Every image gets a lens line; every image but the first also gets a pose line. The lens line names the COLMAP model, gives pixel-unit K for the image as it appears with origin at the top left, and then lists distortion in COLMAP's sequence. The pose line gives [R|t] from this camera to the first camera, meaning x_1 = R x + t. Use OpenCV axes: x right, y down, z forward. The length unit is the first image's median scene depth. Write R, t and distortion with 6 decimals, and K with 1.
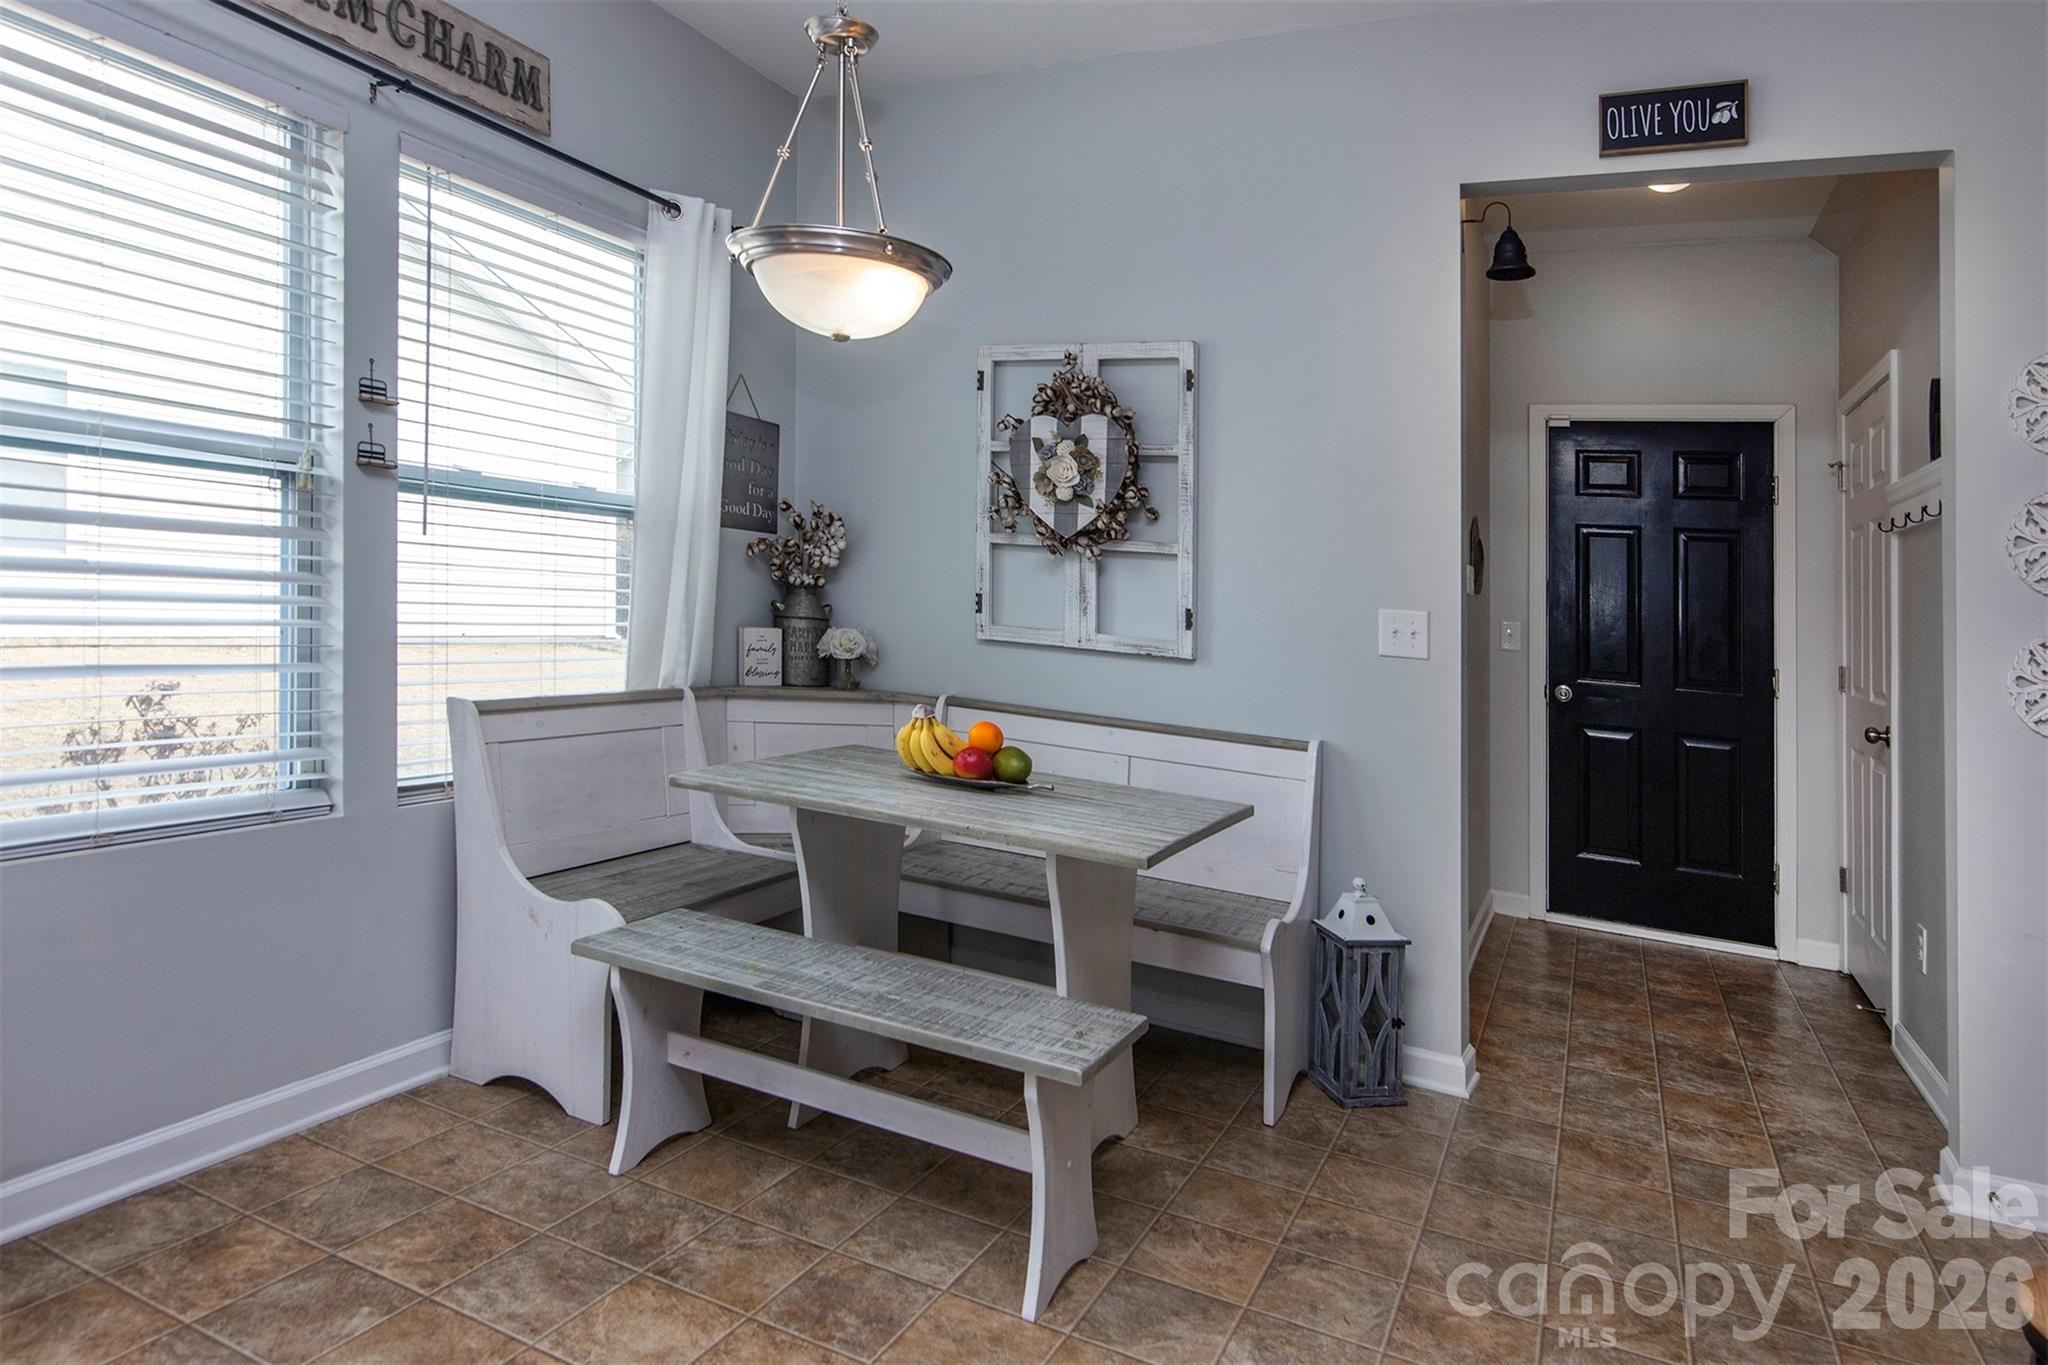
lens RADIAL K [[1220.8, 0, 1017.1], [0, 1220.8, 643.6], [0, 0, 1]] dist [-0.000099, 0.001119]
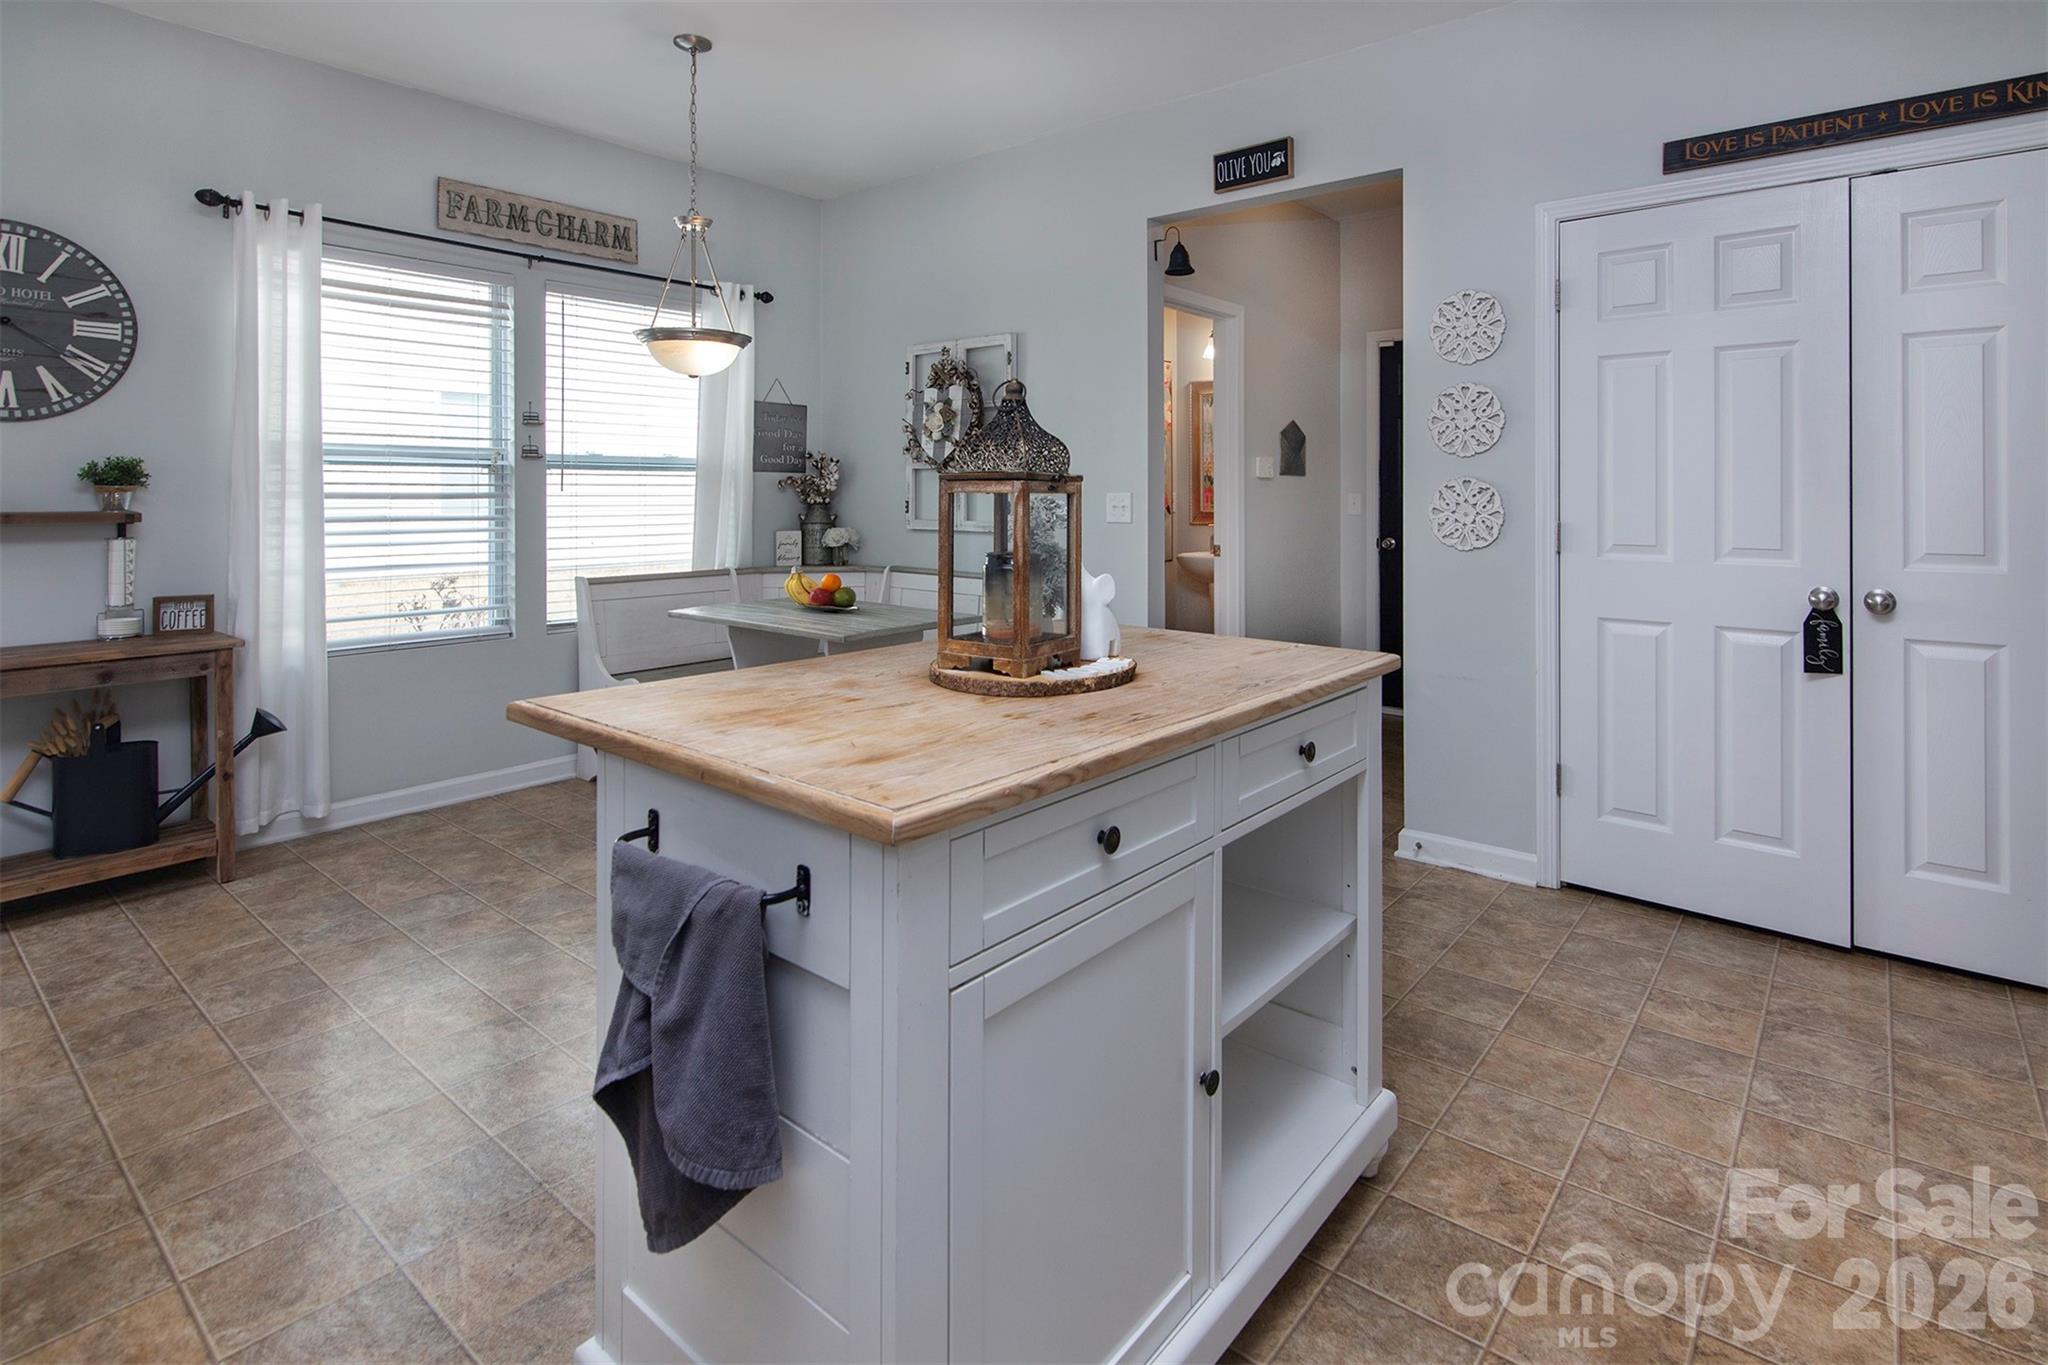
lens RADIAL K [[1017.5, 0, 1015.3], [0, 1017.5, 503.4], [0, 0, 1]] dist [0.000617, -0.000131]
pose [[0.966005, -0.069504, -0.249004, 0.526136], [0.058755, 0.997002, -0.050353, 0.045523], [0.251757, 0.034011, 0.967193, -0.307983]]
